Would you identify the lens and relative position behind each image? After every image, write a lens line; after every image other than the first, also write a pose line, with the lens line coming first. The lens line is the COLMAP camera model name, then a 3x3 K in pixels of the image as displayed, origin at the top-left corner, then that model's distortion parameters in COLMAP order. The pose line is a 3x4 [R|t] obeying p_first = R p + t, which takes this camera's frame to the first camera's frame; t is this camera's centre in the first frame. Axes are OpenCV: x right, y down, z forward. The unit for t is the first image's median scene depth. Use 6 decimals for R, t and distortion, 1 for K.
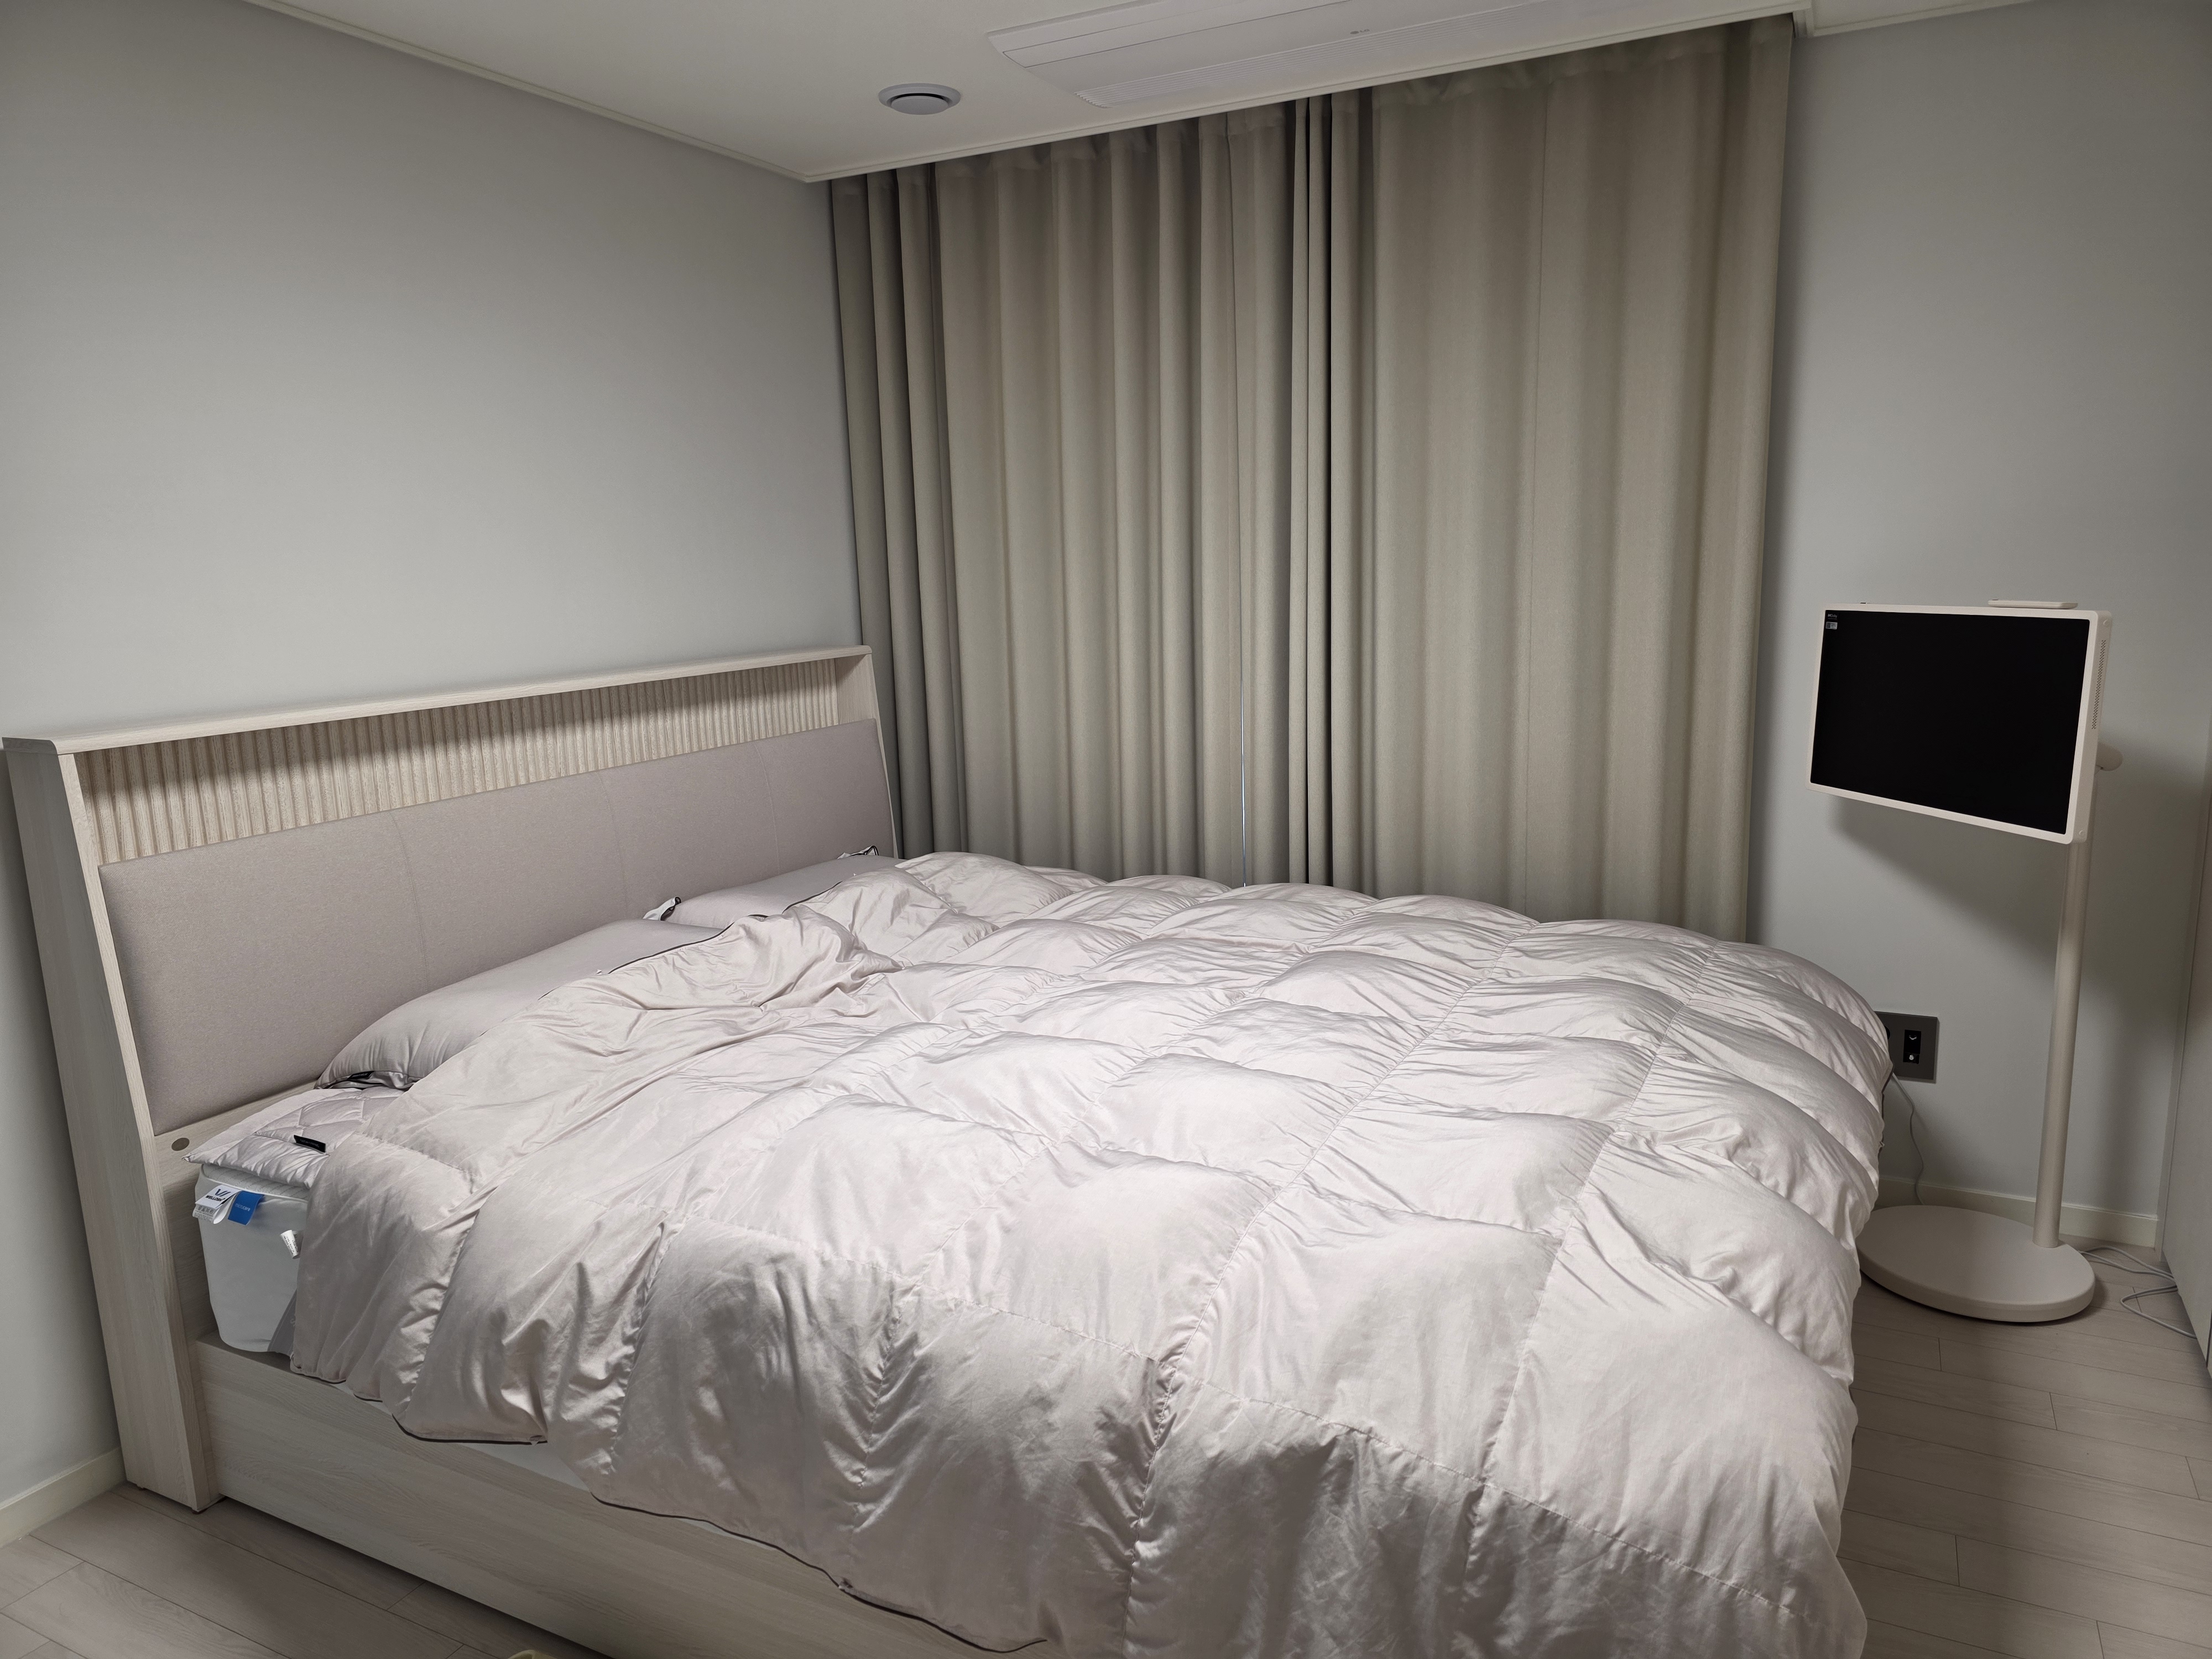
lens RADIAL K [[1467.7, 0, 1108.6], [0, 1467.7, 796.9], [0, 0, 1]] dist [0.078886, -0.069294]
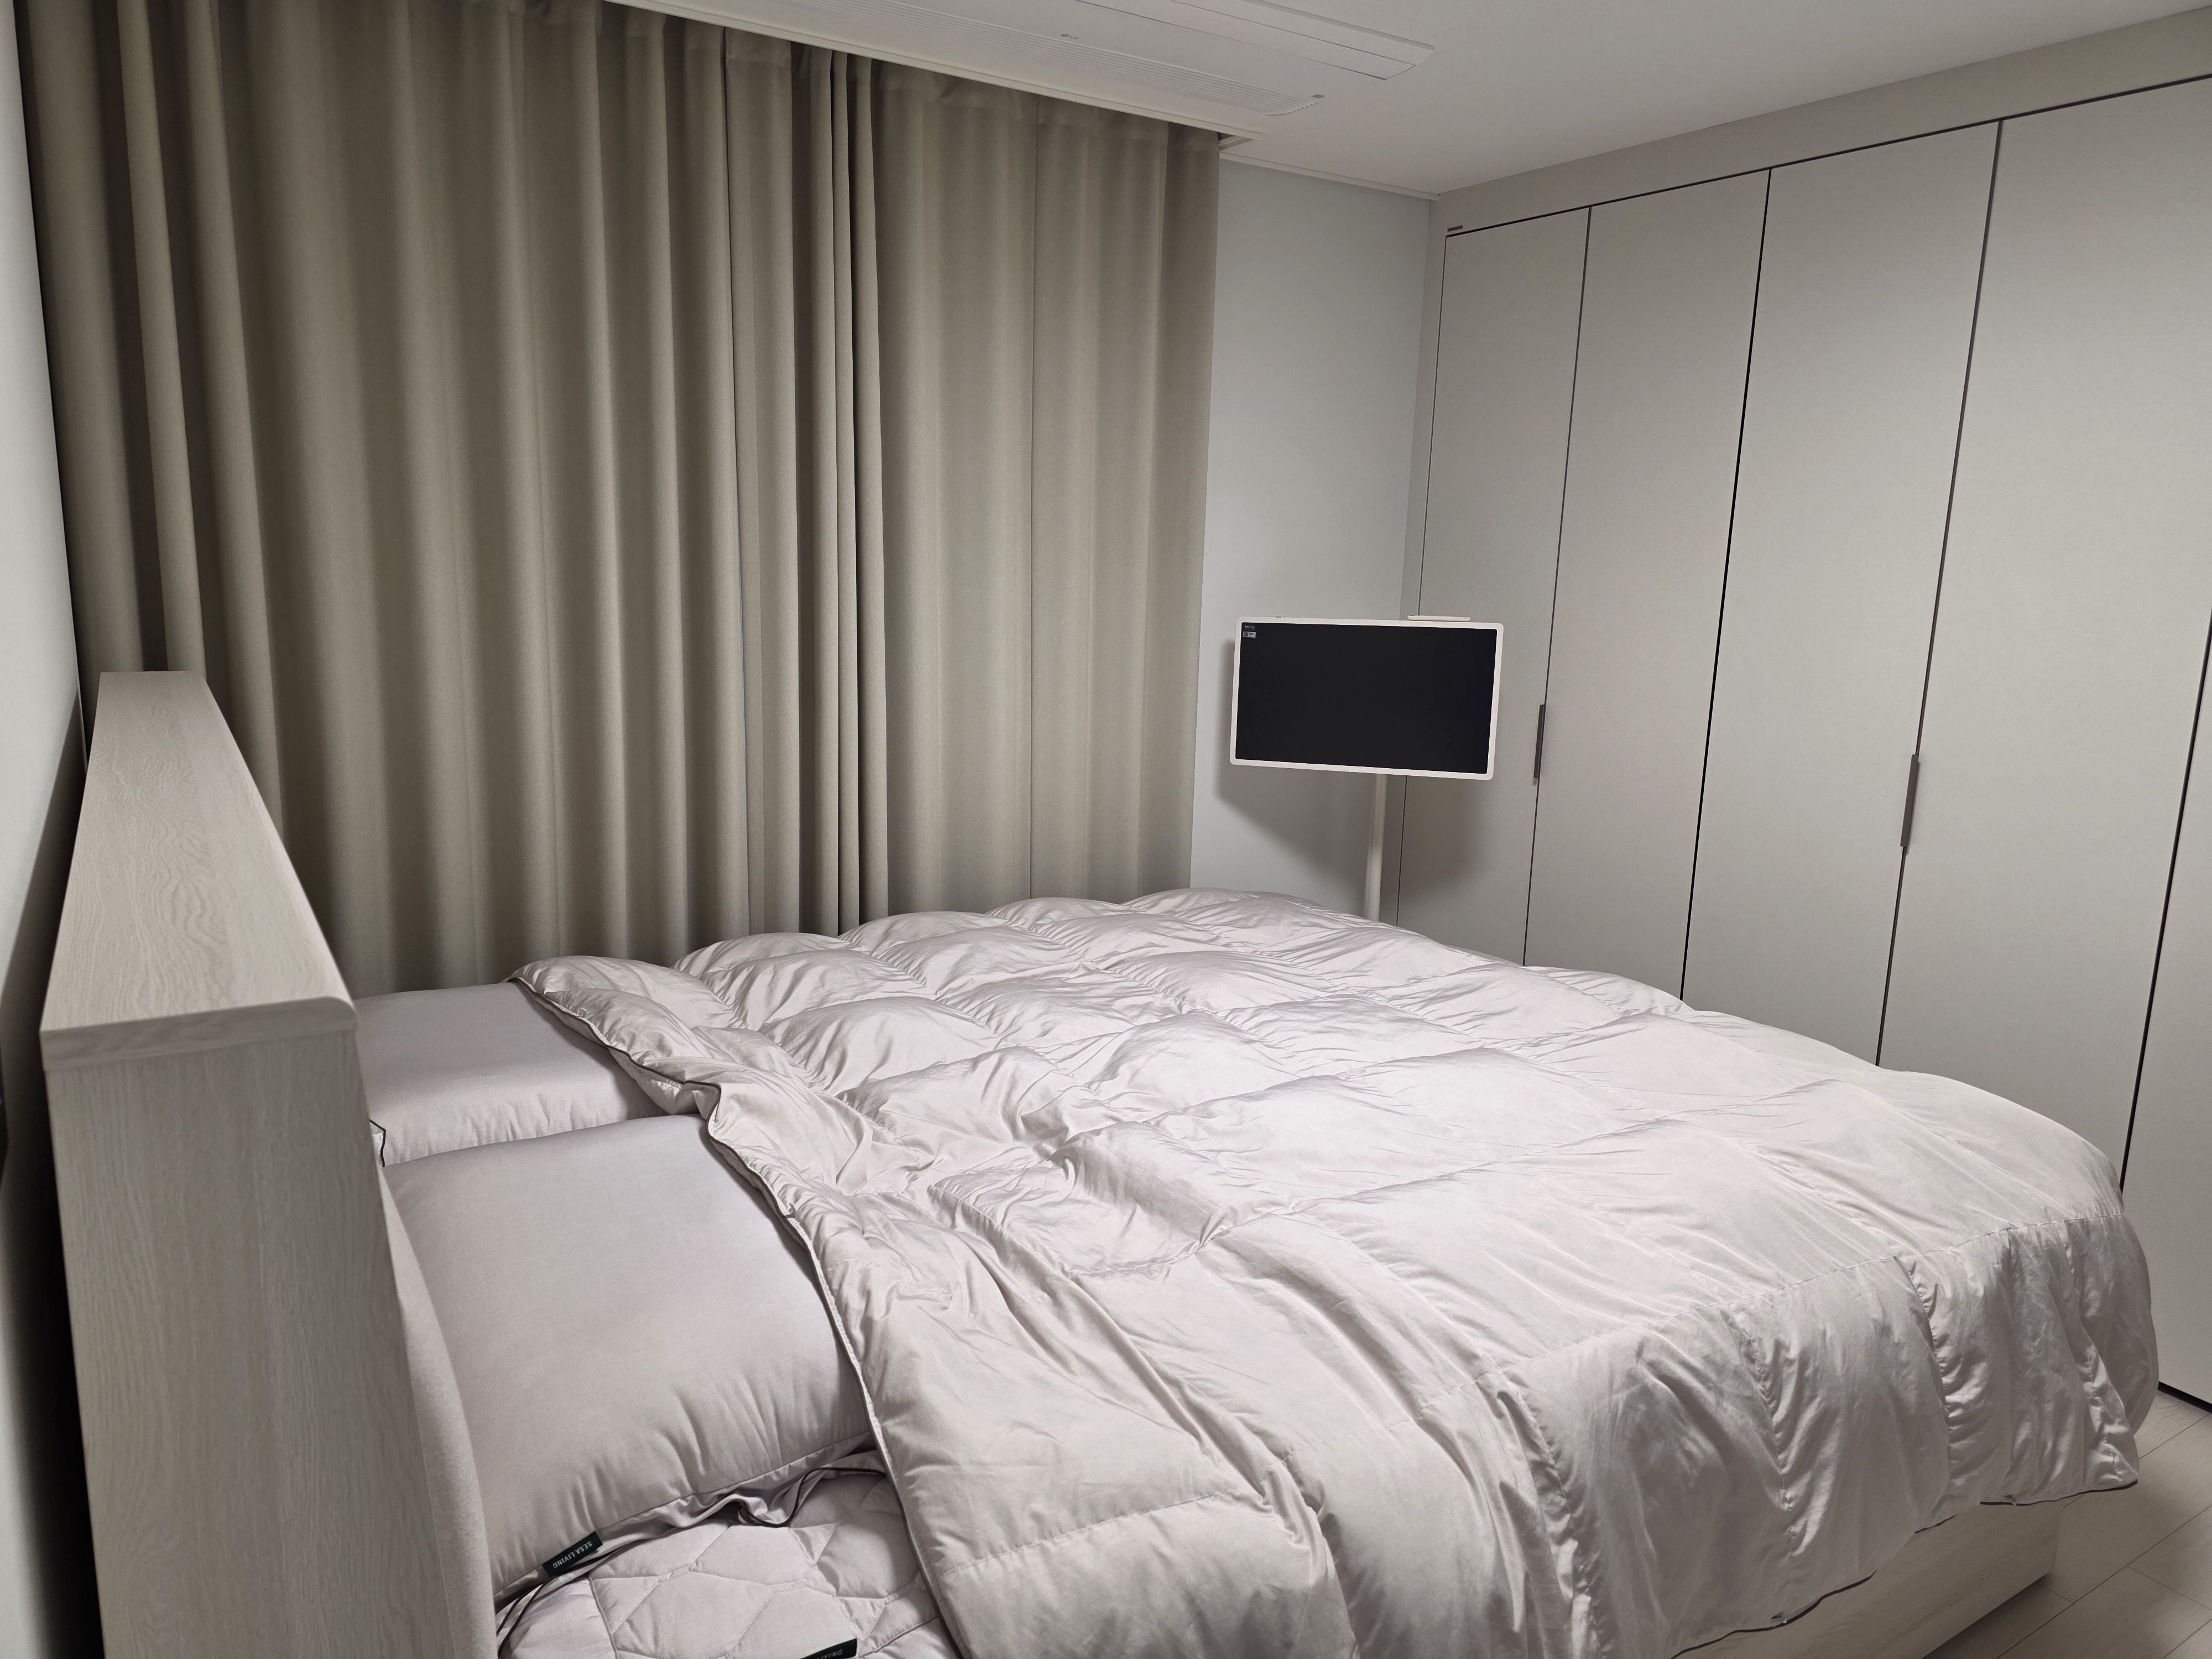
lens RADIAL K [[1467.7, 0, 1108.6], [0, 1467.7, 796.9], [0, 0, 1]] dist [0.078886, -0.069294]
pose [[0.510532, -0.103591, 0.853596, -1.128079], [0.104725, 0.992817, 0.057851, -0.107168], [-0.853458, 0.059859, 0.517713, 0.790597]]
